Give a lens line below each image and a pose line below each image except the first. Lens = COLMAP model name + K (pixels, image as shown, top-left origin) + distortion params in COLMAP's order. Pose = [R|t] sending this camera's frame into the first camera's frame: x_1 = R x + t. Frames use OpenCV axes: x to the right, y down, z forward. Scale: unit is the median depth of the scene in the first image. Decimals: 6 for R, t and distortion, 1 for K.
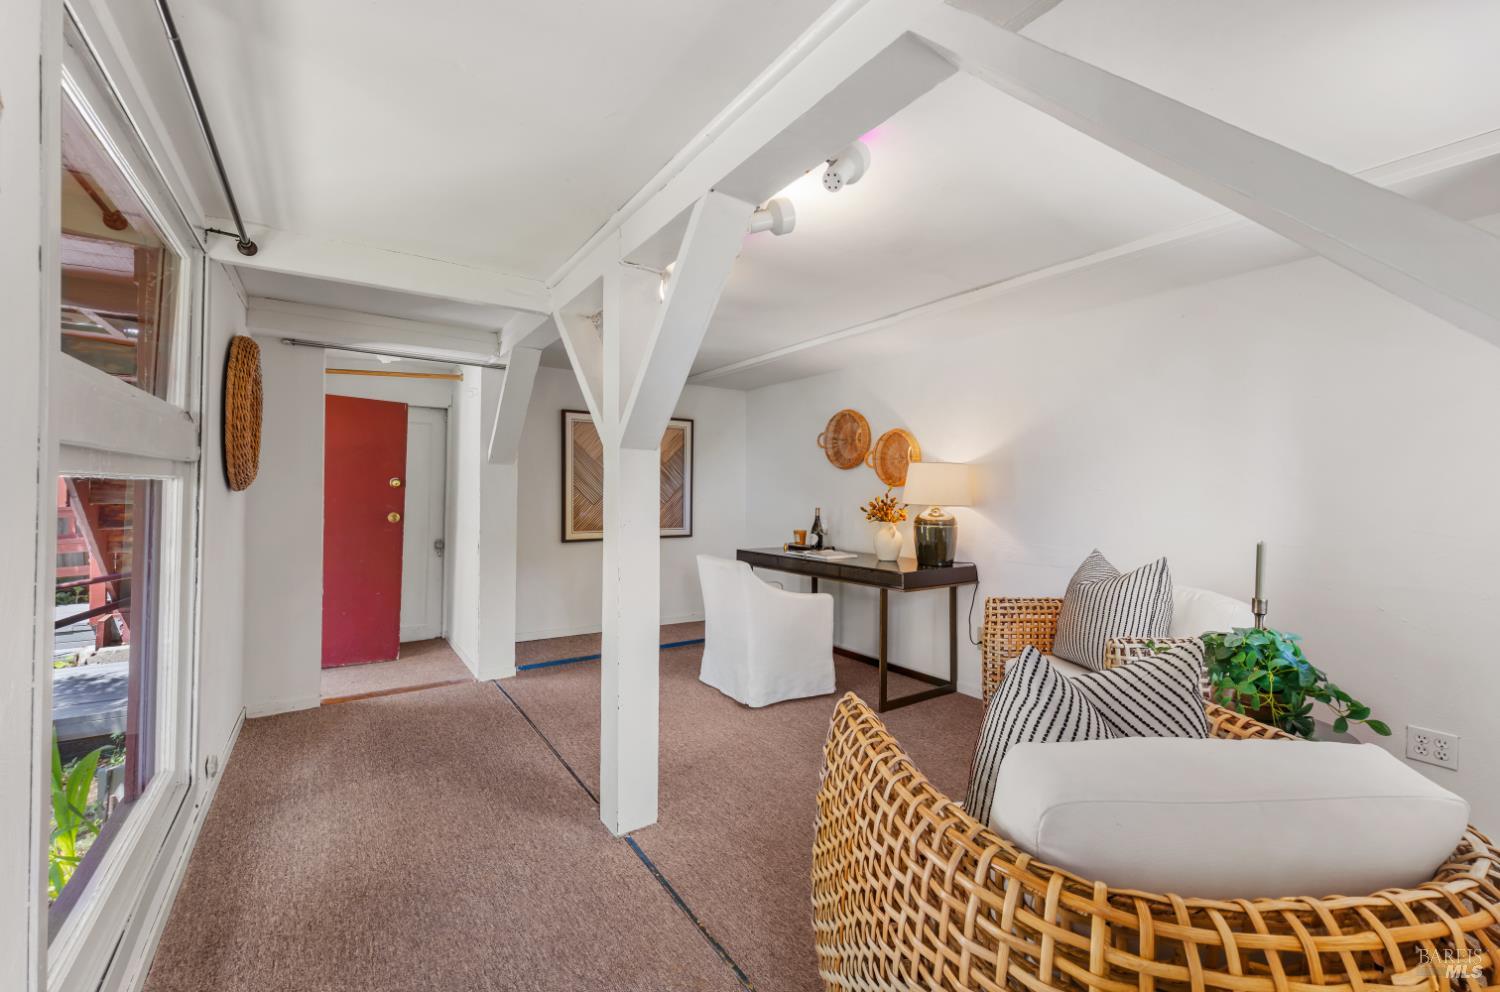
lens RADIAL K [[614.3, 0, 750.0], [0, 614.3, 496.0], [0, 0, 1]] dist [-0.000081, -0.000010]
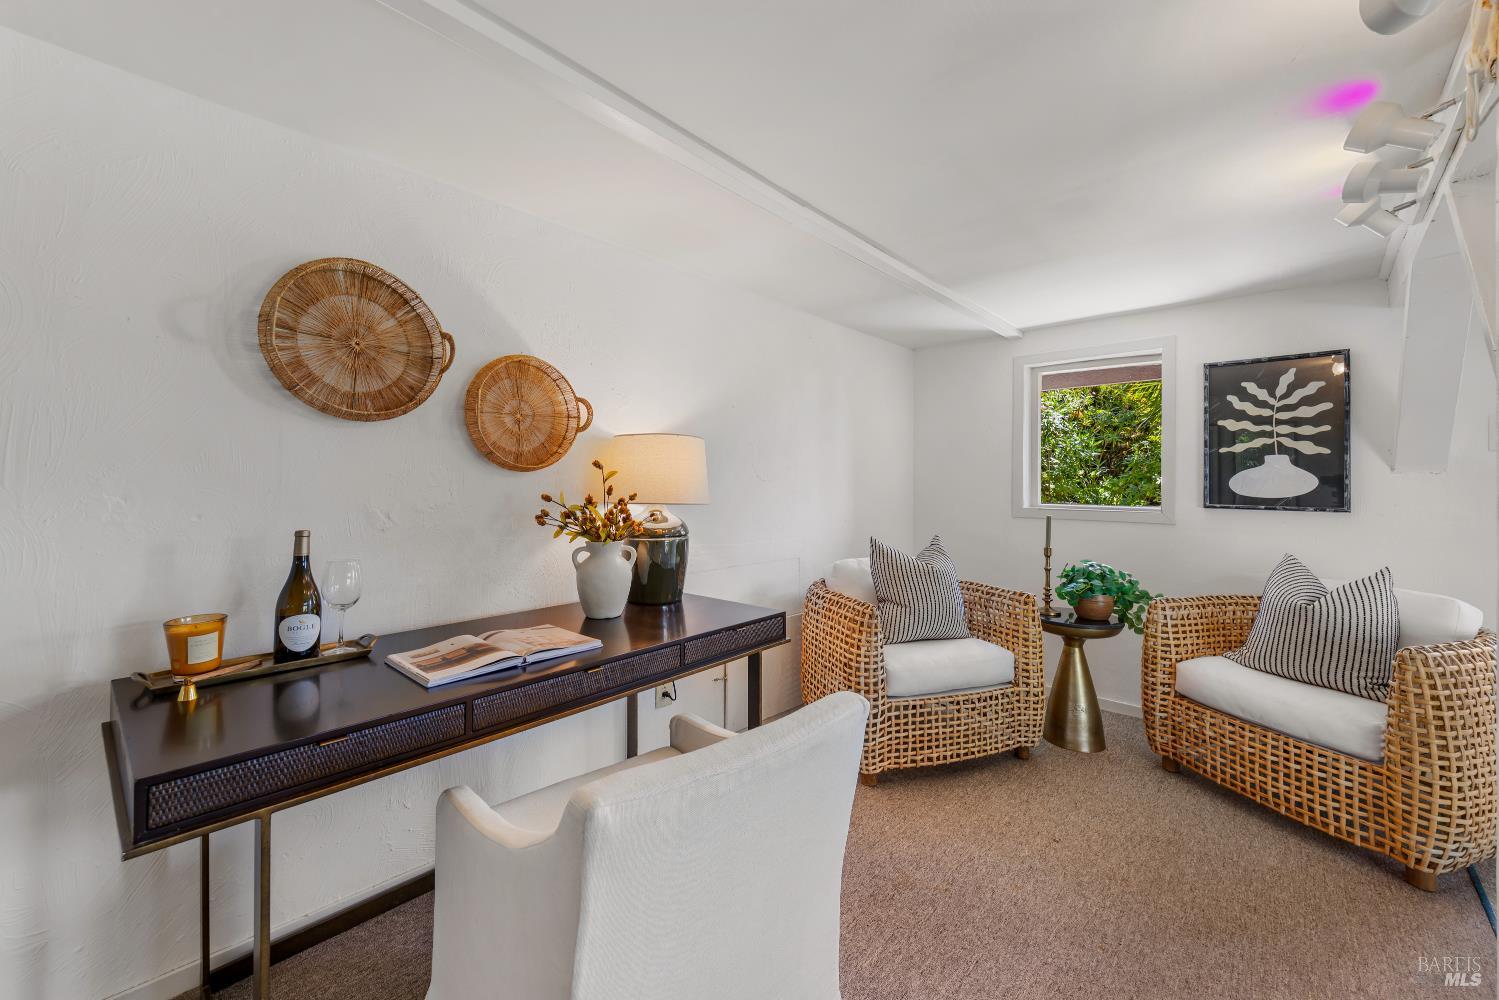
lens RADIAL K [[611.1, 0, 716.2], [0, 611.1, 457.3], [0, 0, 1]] dist [0.030225, -0.000656]
pose [[-0.212788, 0.042316, 0.976182, -0.279541], [-0.000021, 0.999062, -0.043313, -0.004035], [-0.977098, -0.009237, -0.212587, 0.951838]]
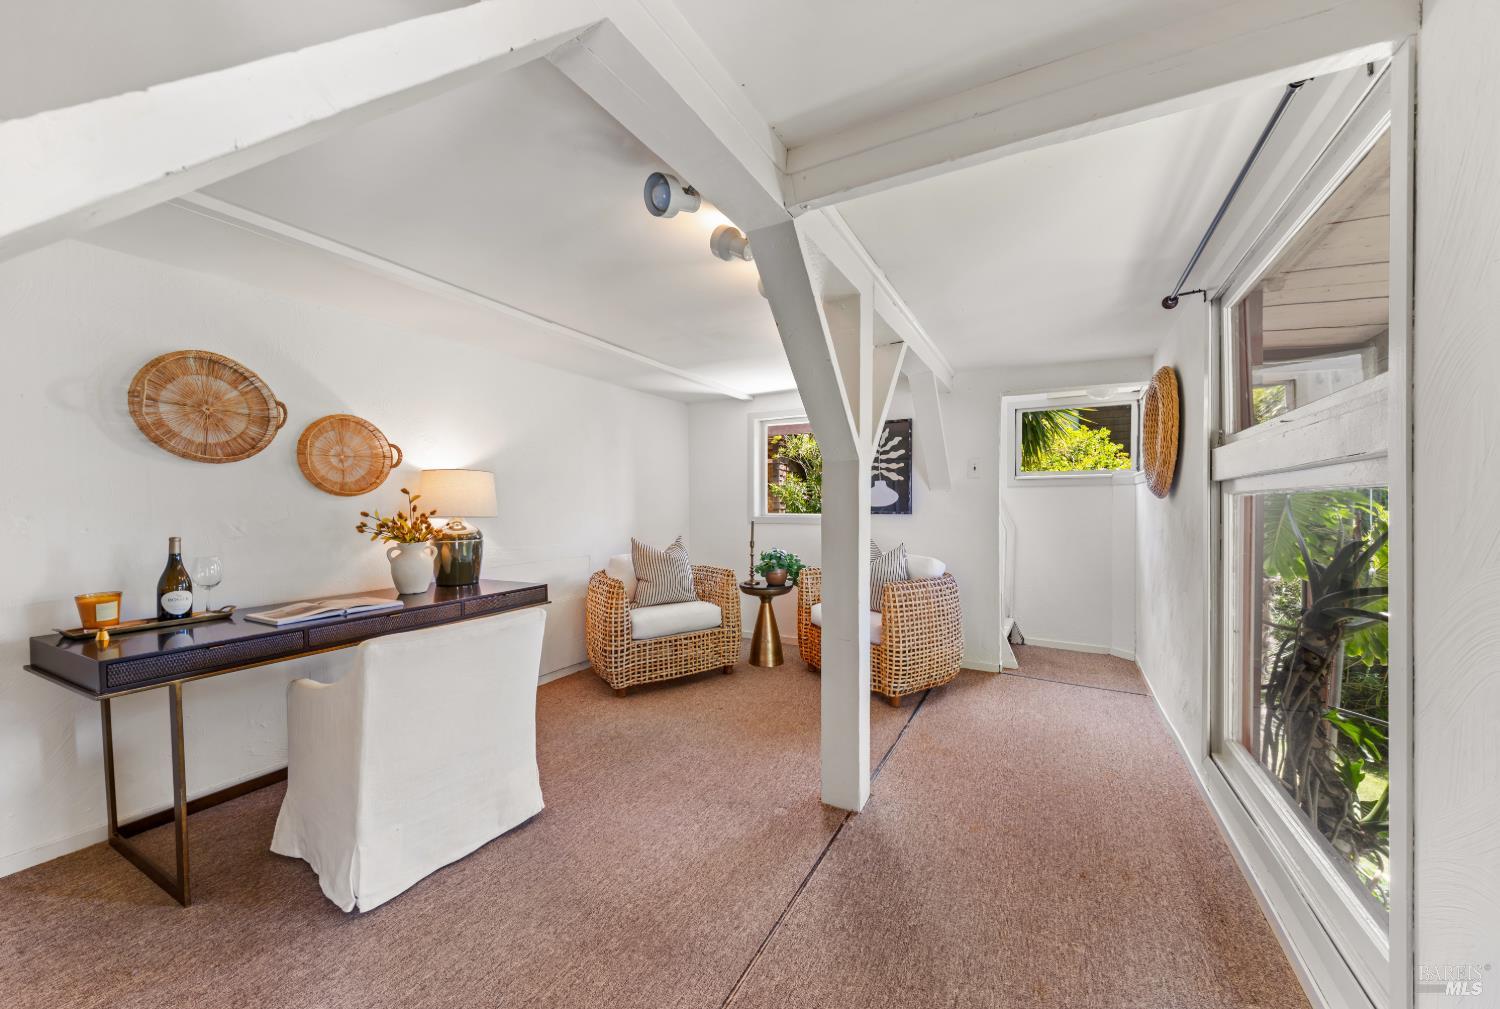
lens RADIAL K [[558.3, 0, 750.0], [0, 558.3, 504.5], [0, 0, 1]] dist [0.000094, -0.000085]
pose [[-0.468193, -0.003612, 0.883619, -0.552138], [0.011100, 0.999889, 0.009969, -0.005567], [-0.883557, 0.014476, -0.468100, 0.889719]]
